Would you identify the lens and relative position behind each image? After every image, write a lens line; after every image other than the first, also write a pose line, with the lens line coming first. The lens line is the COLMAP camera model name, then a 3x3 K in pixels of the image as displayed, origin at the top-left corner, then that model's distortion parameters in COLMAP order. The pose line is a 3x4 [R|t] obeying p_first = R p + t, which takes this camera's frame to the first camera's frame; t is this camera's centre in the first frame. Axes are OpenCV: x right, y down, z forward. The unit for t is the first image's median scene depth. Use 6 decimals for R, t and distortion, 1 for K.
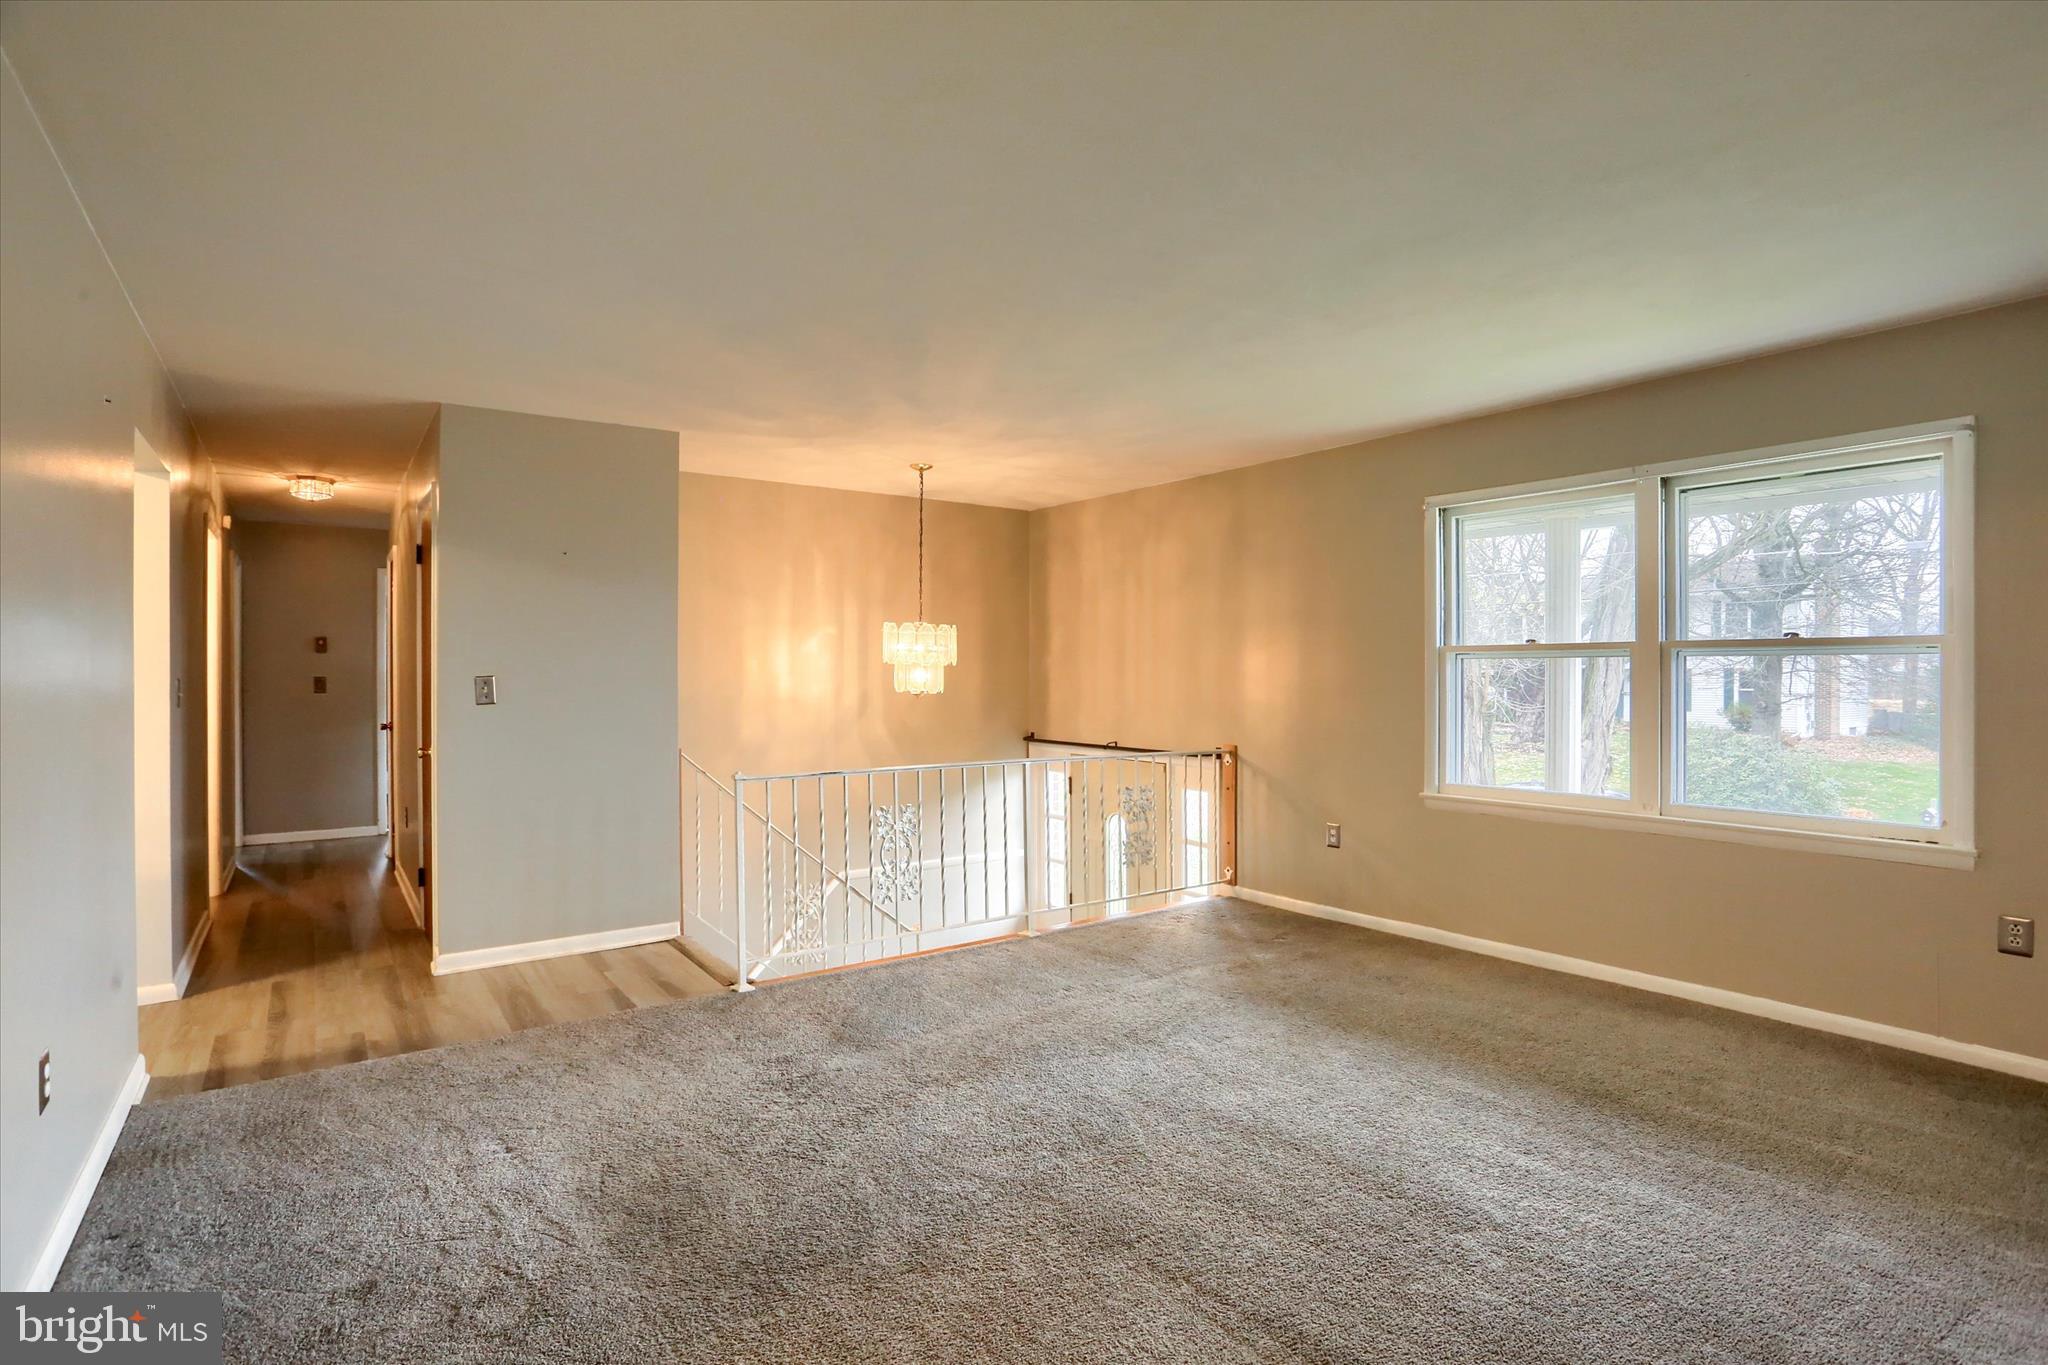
lens RADIAL K [[1013.8, 0, 1024.0], [0, 1013.8, 682.5], [0, 0, 1]] dist [-0.002713, -0.000229]
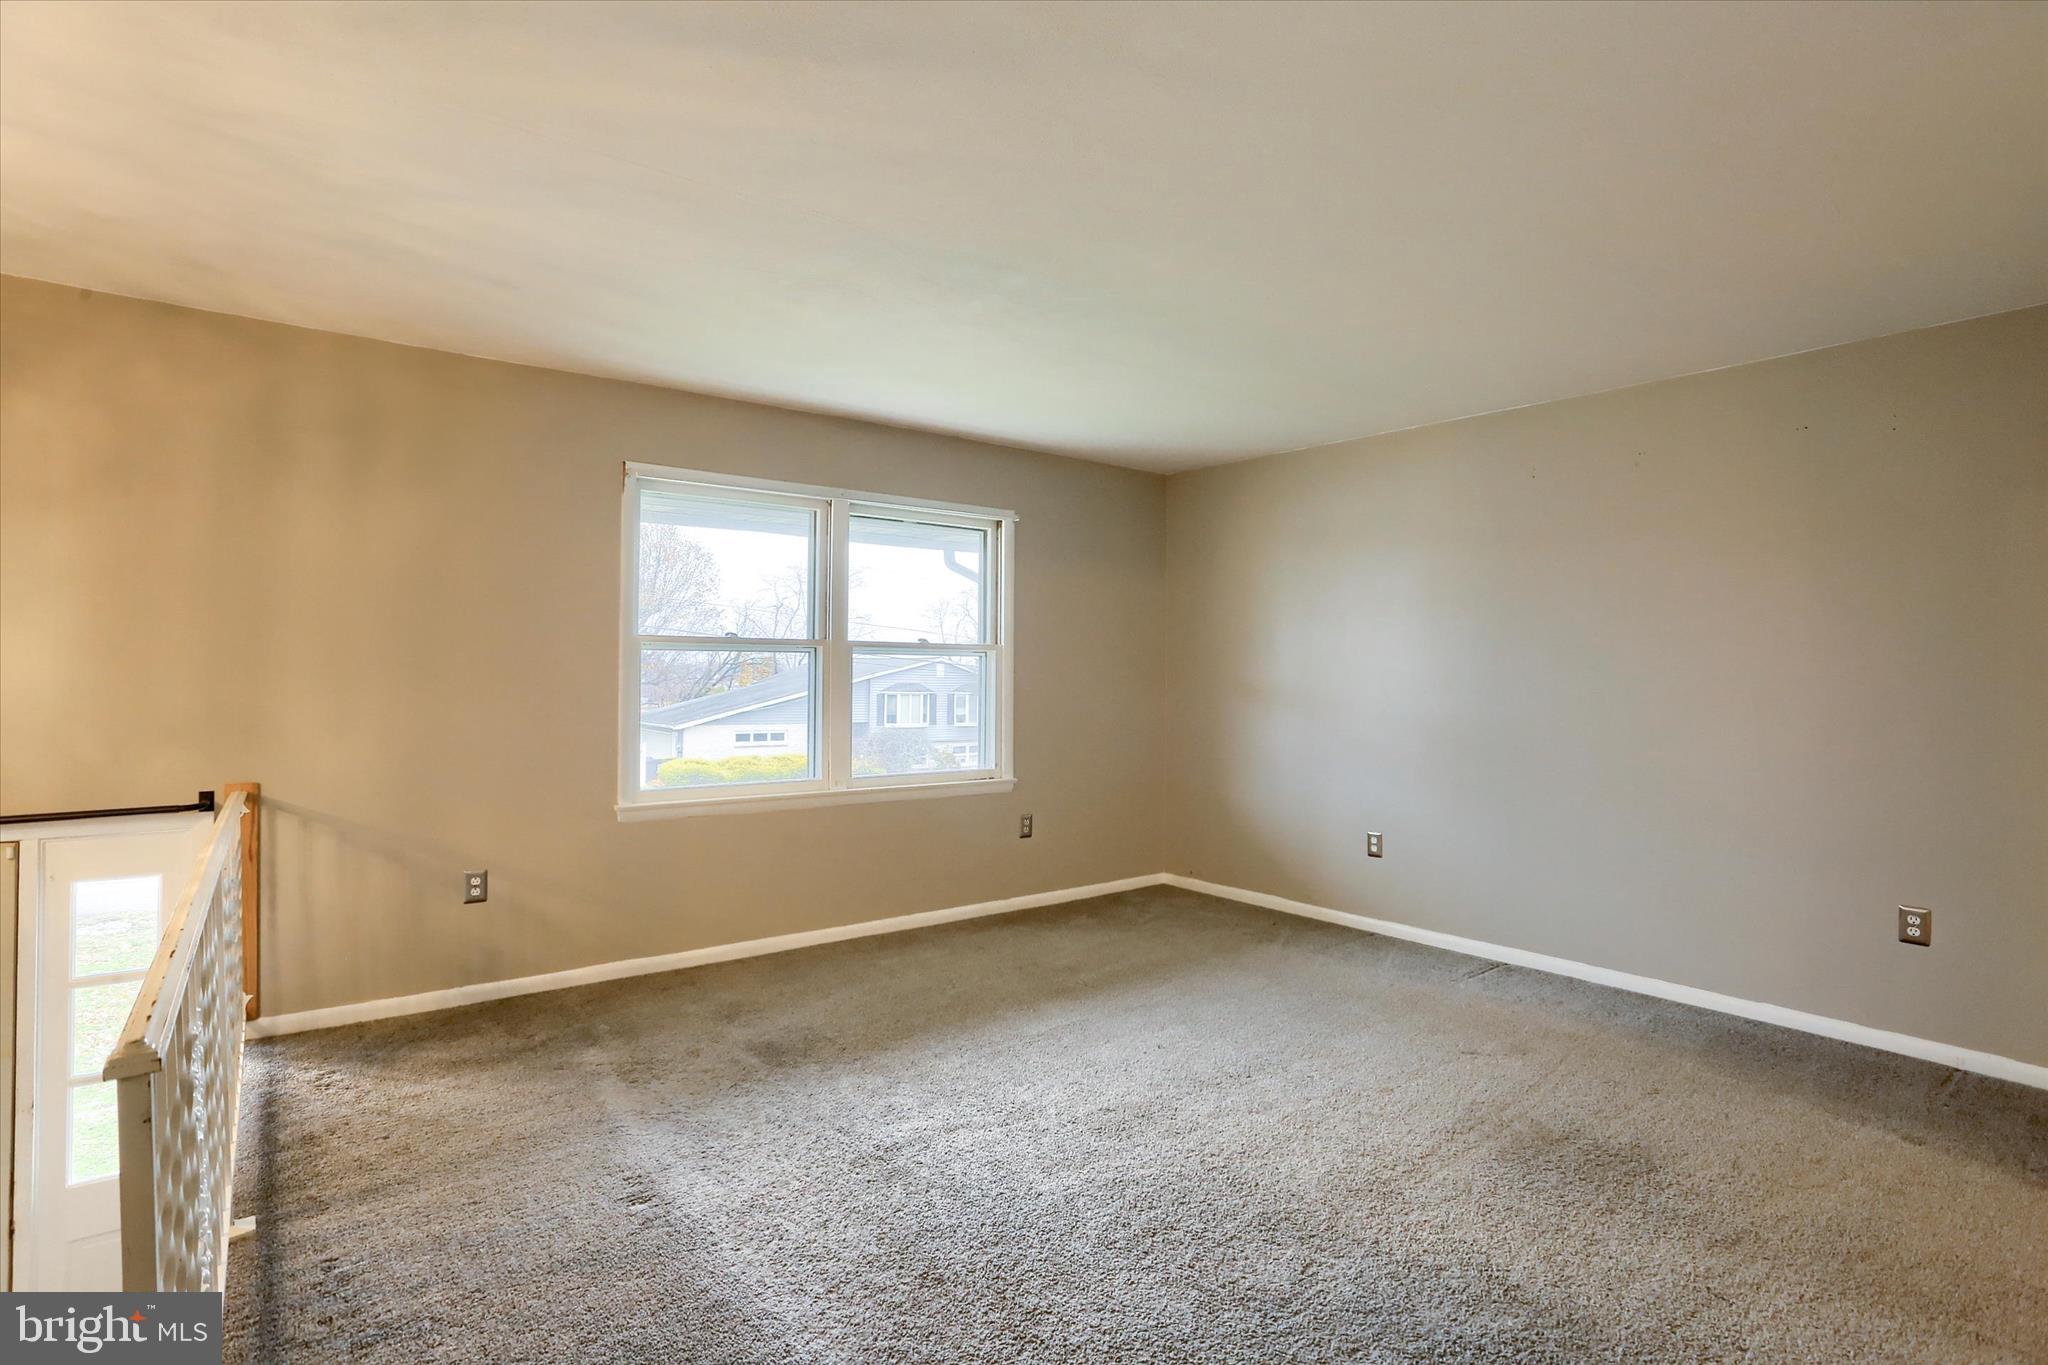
lens RADIAL K [[1013.8, 0, 1024.0], [0, 1013.8, 682.5], [0, 0, 1]] dist [-0.002713, -0.000229]
pose [[-0.010590, -0.003086, 0.999939, -0.516248], [0.002254, 0.999993, 0.003110, 0.004349], [-0.999941, 0.002287, -0.010583, 0.750223]]
